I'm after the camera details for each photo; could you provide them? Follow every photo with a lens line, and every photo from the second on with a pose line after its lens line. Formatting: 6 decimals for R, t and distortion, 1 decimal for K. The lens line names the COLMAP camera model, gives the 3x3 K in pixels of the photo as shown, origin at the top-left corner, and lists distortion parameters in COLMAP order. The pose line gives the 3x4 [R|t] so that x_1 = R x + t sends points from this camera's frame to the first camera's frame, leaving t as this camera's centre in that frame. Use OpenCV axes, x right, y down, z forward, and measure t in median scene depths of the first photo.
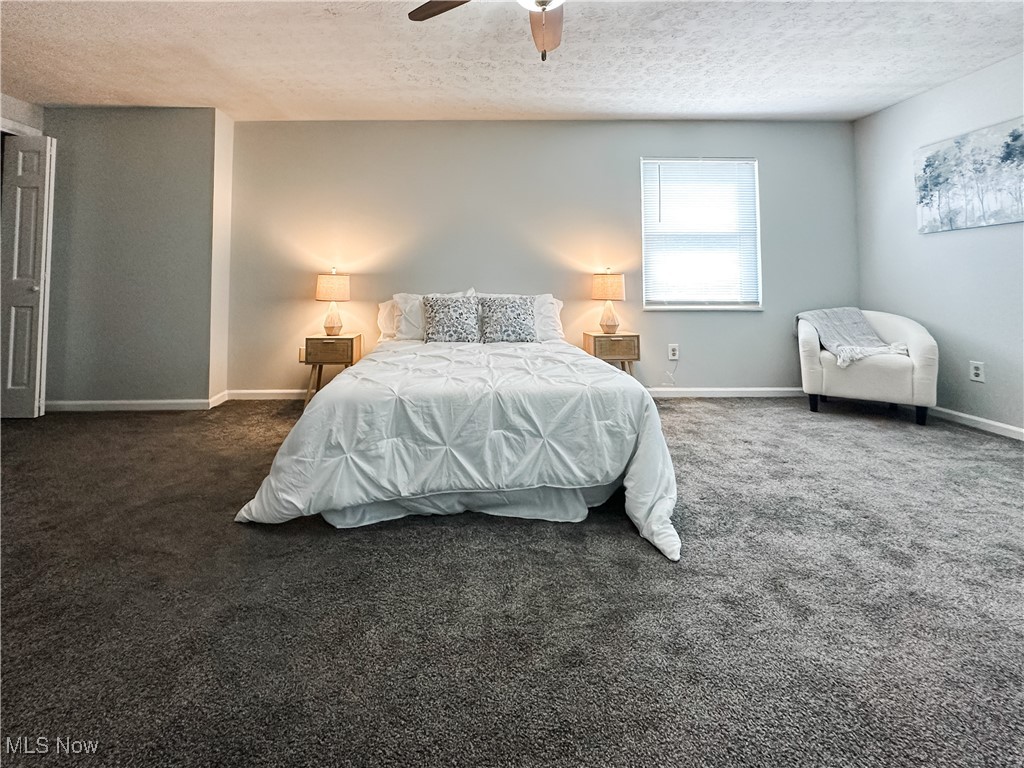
lens RADIAL K [[438.0, 0, 511.3], [0, 438.0, 265.5], [0, 0, 1]] dist [-0.000469, -0.000151]
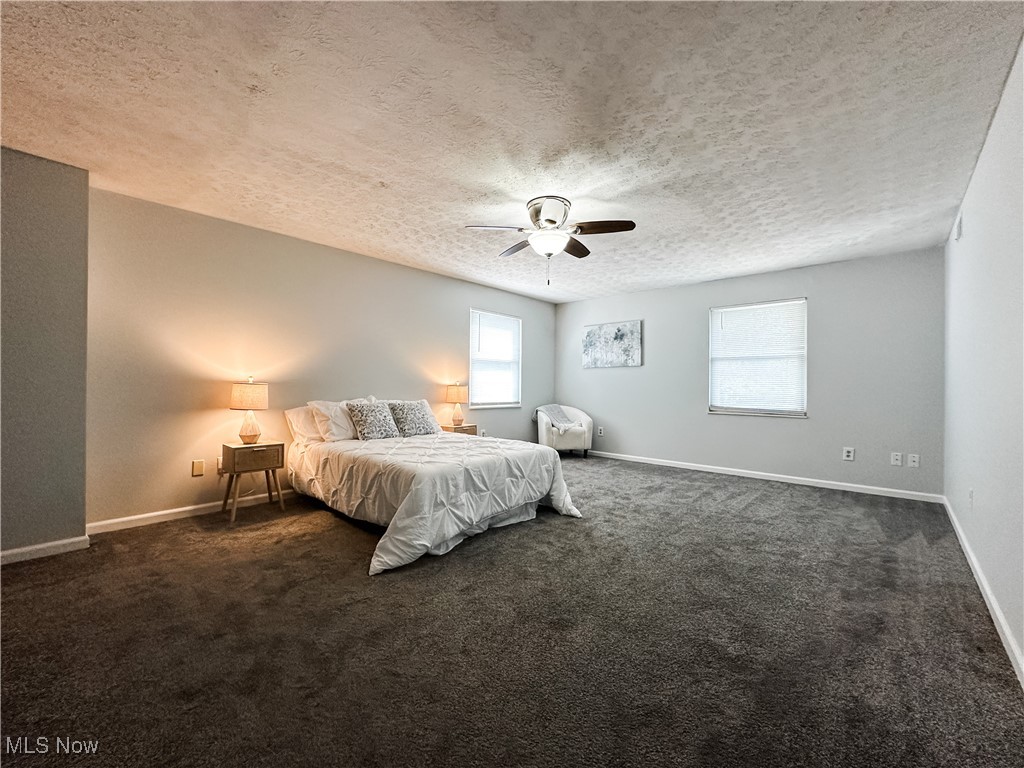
lens RADIAL K [[417.2, 0, 512.0], [0, 417.2, 384.0], [0, 0, 1]] dist [-0.000868, -0.000026]
pose [[0.676348, 0.012466, 0.736476, -0.843353], [-0.047942, 0.998482, 0.027127, -0.039057], [-0.735020, -0.053655, 0.675919, -0.101530]]
